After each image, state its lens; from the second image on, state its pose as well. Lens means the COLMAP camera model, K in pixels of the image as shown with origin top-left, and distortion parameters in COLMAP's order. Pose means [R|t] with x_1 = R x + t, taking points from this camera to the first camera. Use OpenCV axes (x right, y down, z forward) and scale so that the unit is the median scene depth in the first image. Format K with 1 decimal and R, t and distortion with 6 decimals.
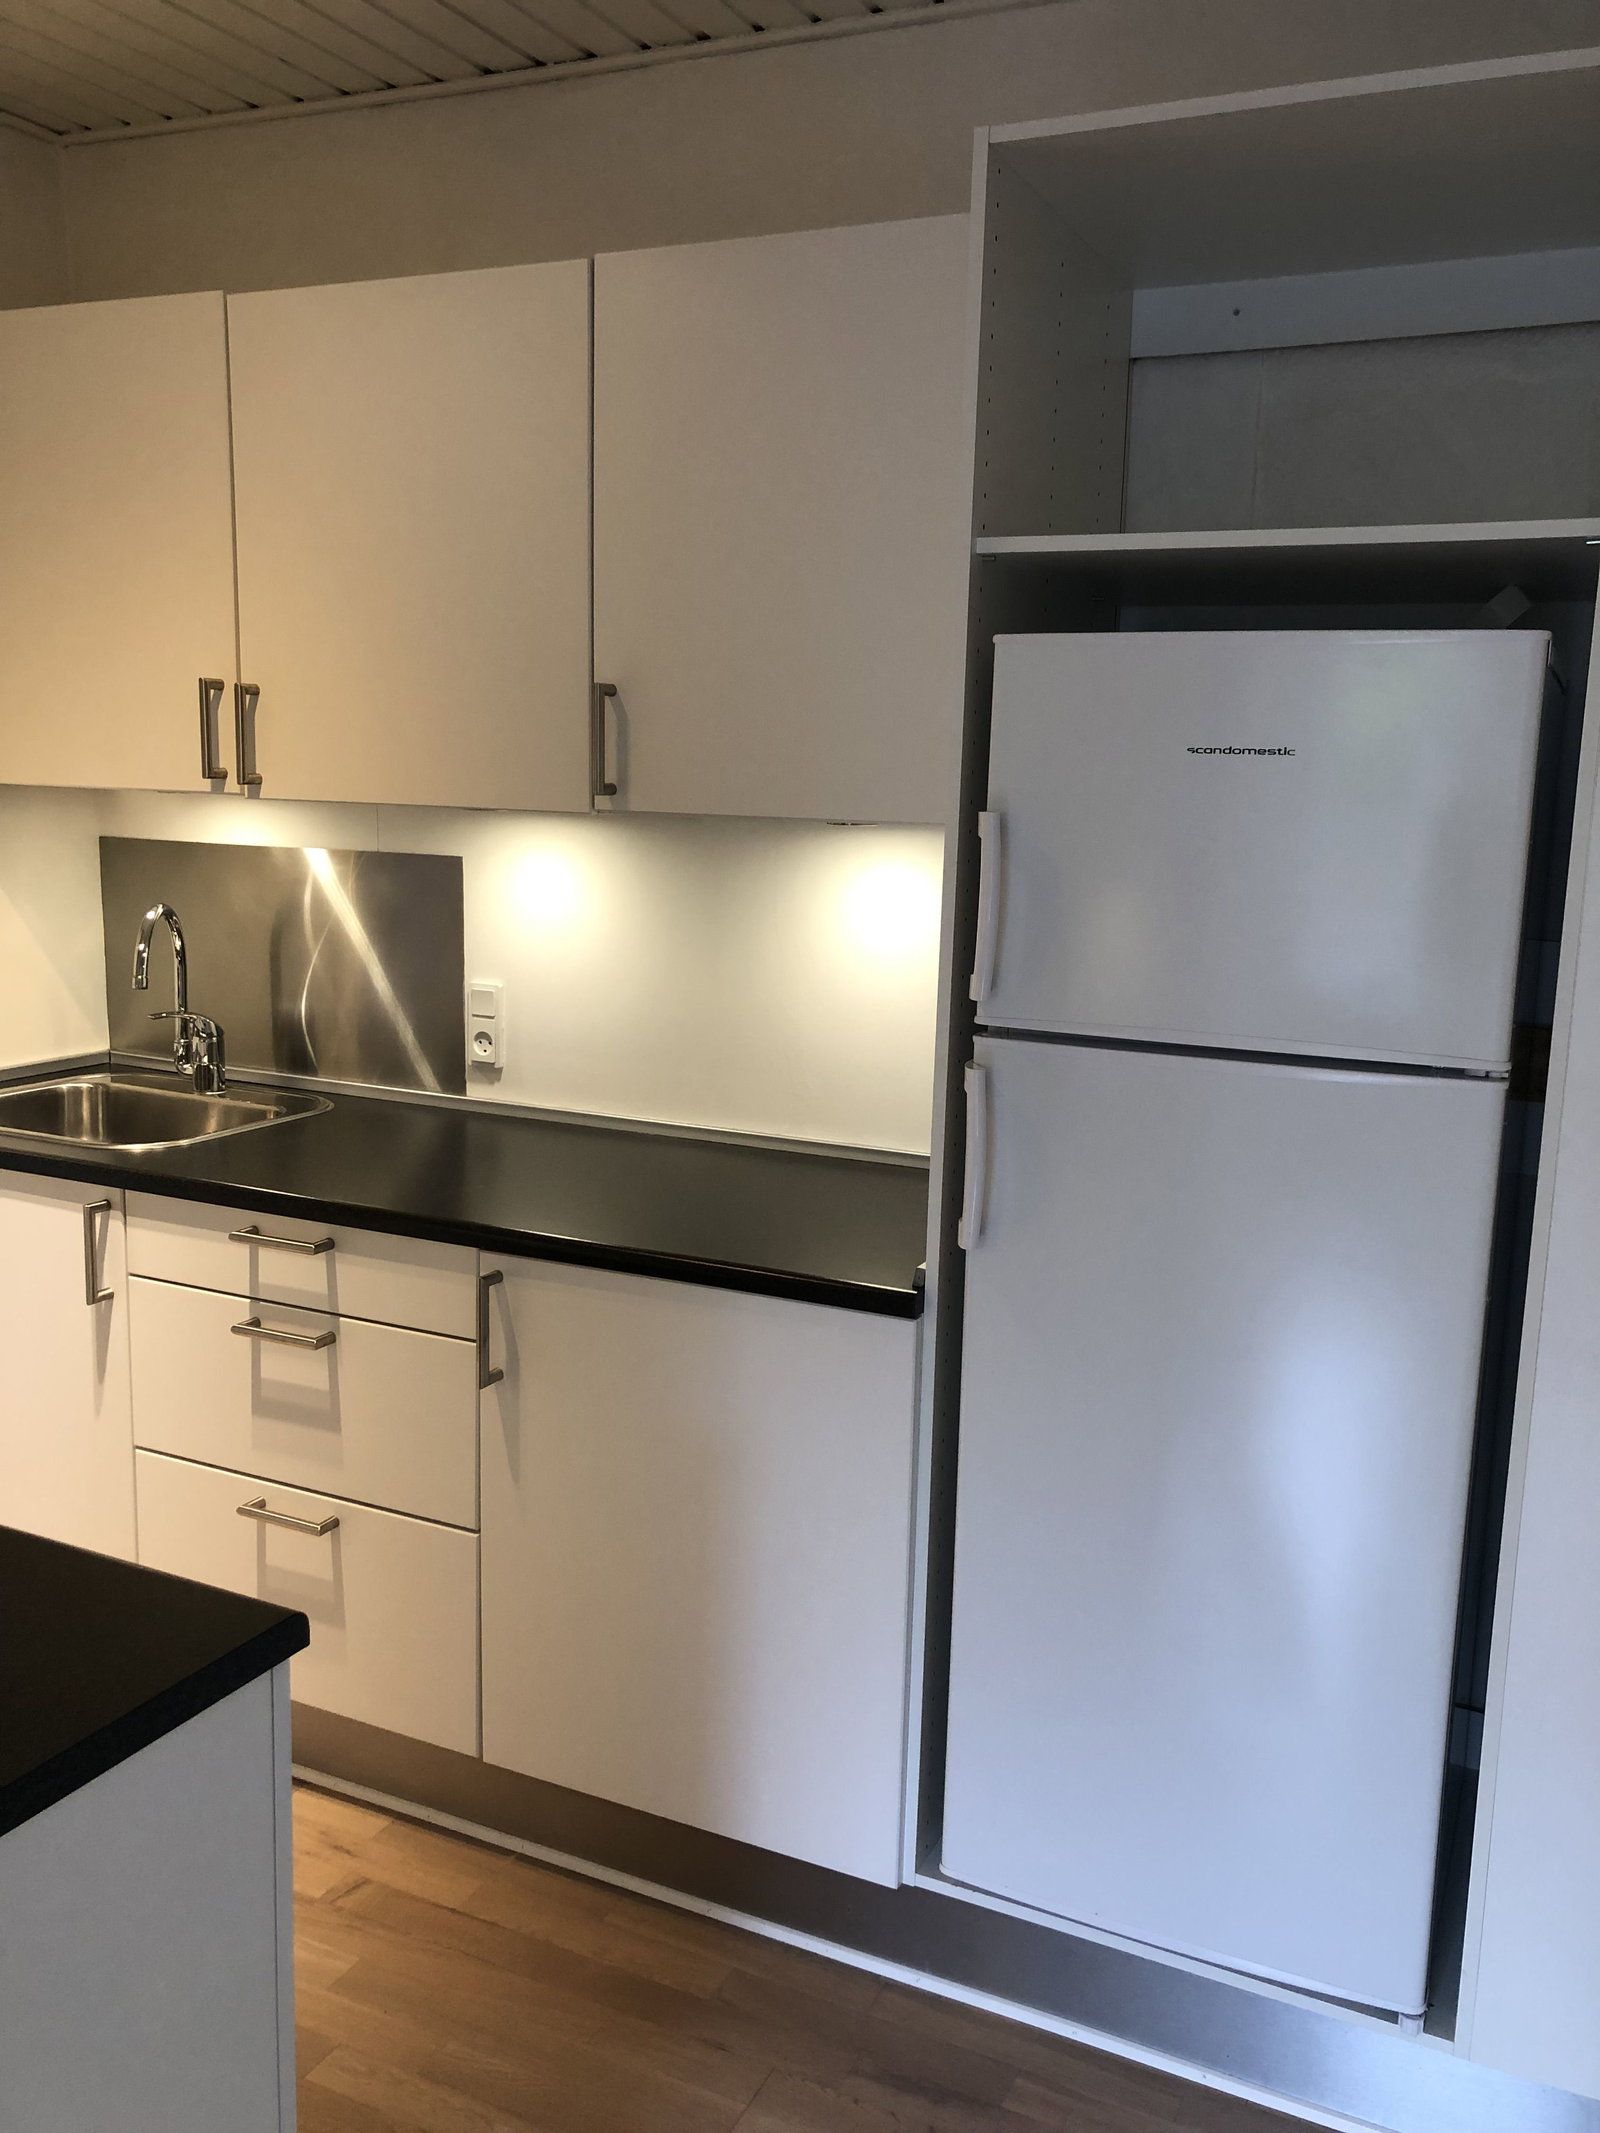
lens RADIAL K [[1737.2, 0, 804.3], [0, 1737.2, 1057.7], [0, 0, 1]] dist [0.019399, -0.000674]
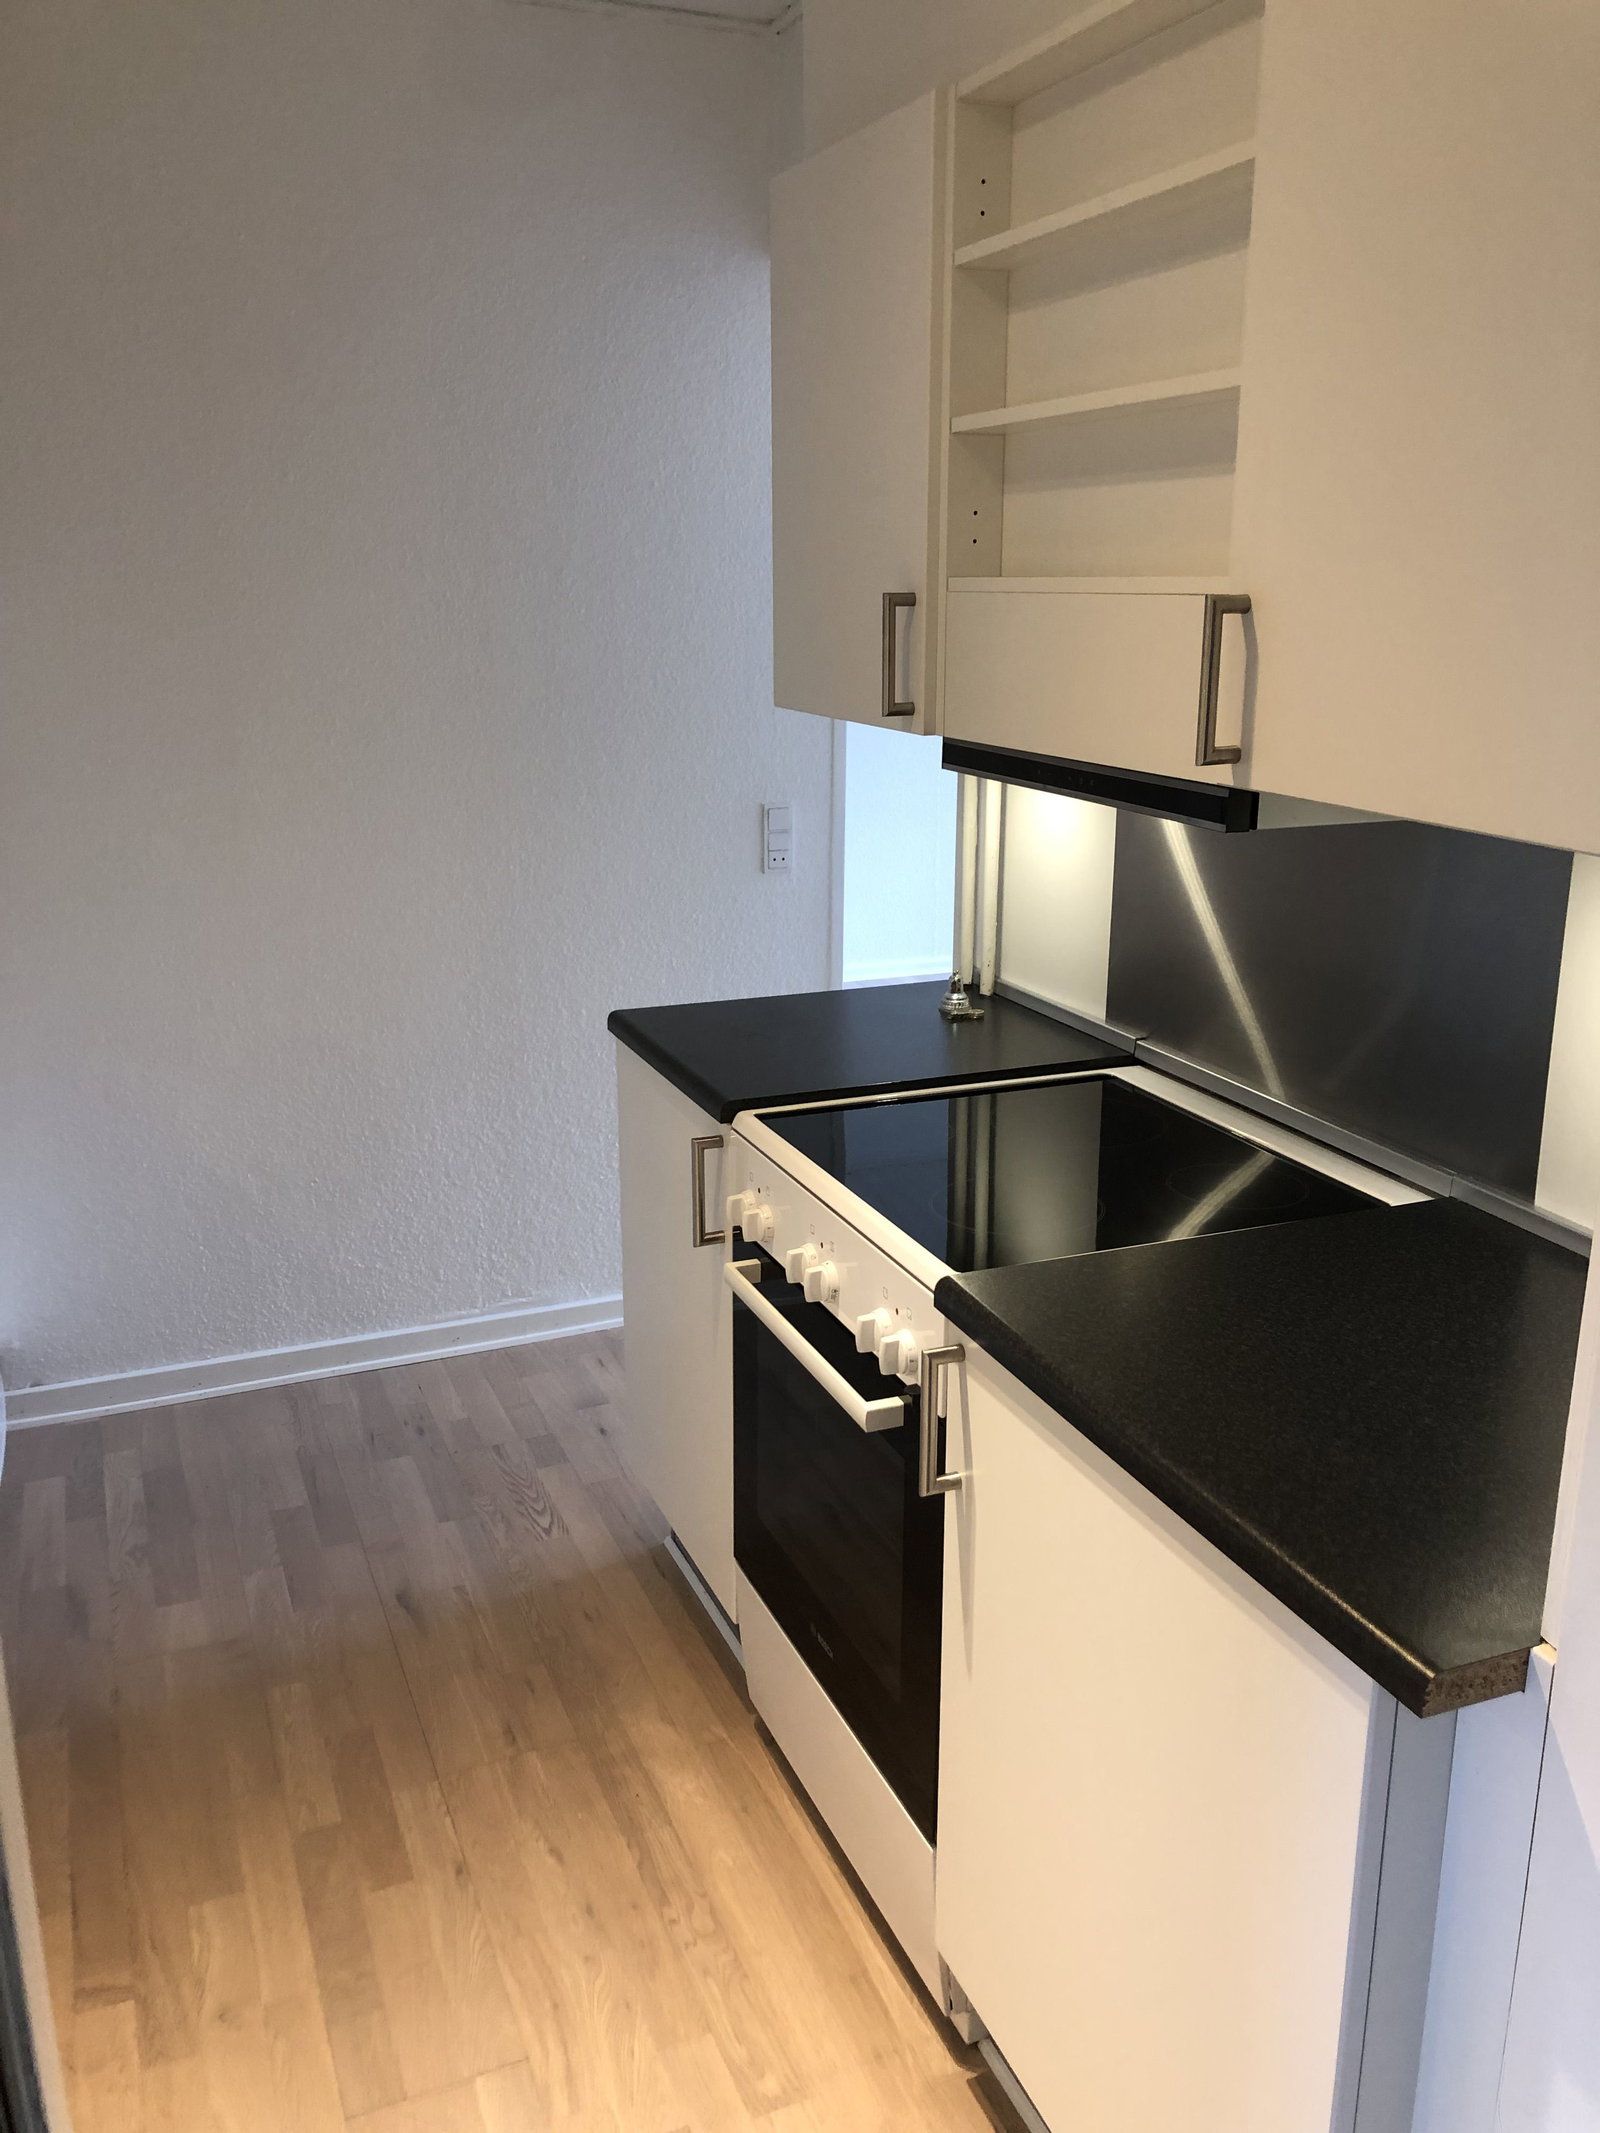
lens RADIAL K [[1737.2, 0, 808.8], [0, 1737.2, 1074.8], [0, 0, 1]] dist [0.019399, -0.000674]
pose [[-0.742671, -0.205956, 0.637198, -1.008028], [0.095235, 0.909375, 0.404929, -0.248165], [-0.662850, 0.361413, -0.655752, 1.224705]]
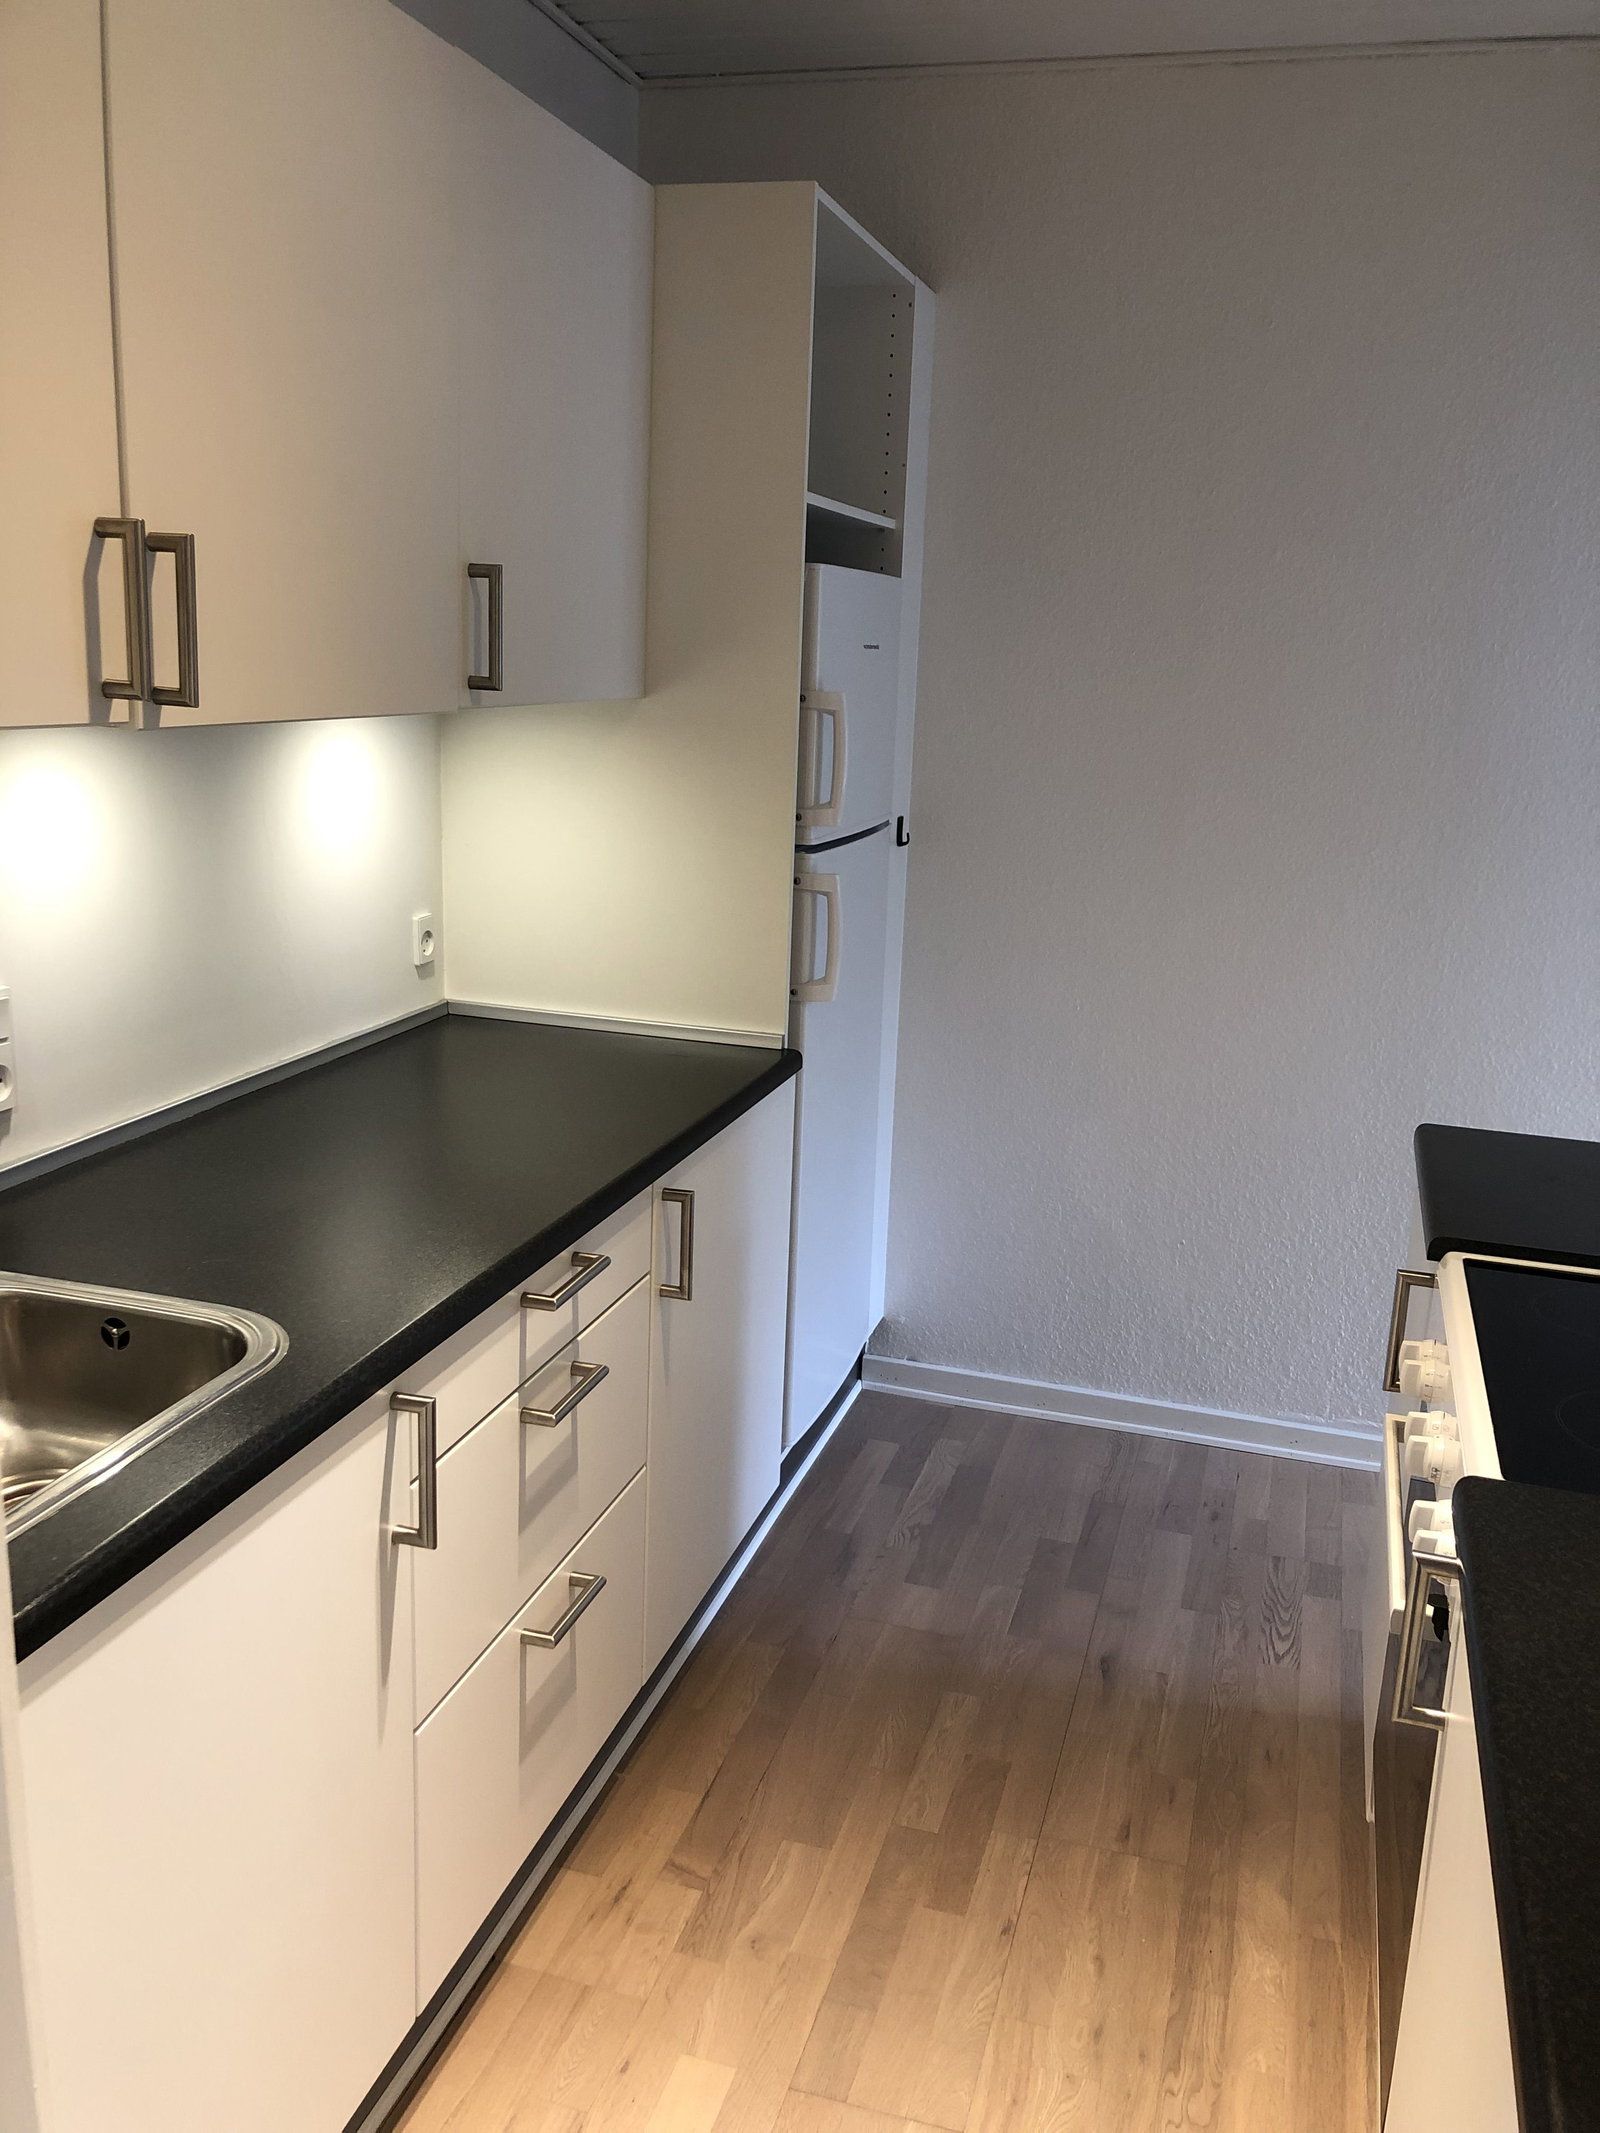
lens RADIAL K [[1737.2, 0, 835.3], [0, 1737.2, 1068.3], [0, 0, 1]] dist [0.019399, -0.000674]
pose [[-0.162004, -0.261116, 0.951616, -1.112215], [0.117923, 0.952322, 0.281385, -0.206162], [-0.979719, 0.157803, -0.123488, 1.015002]]
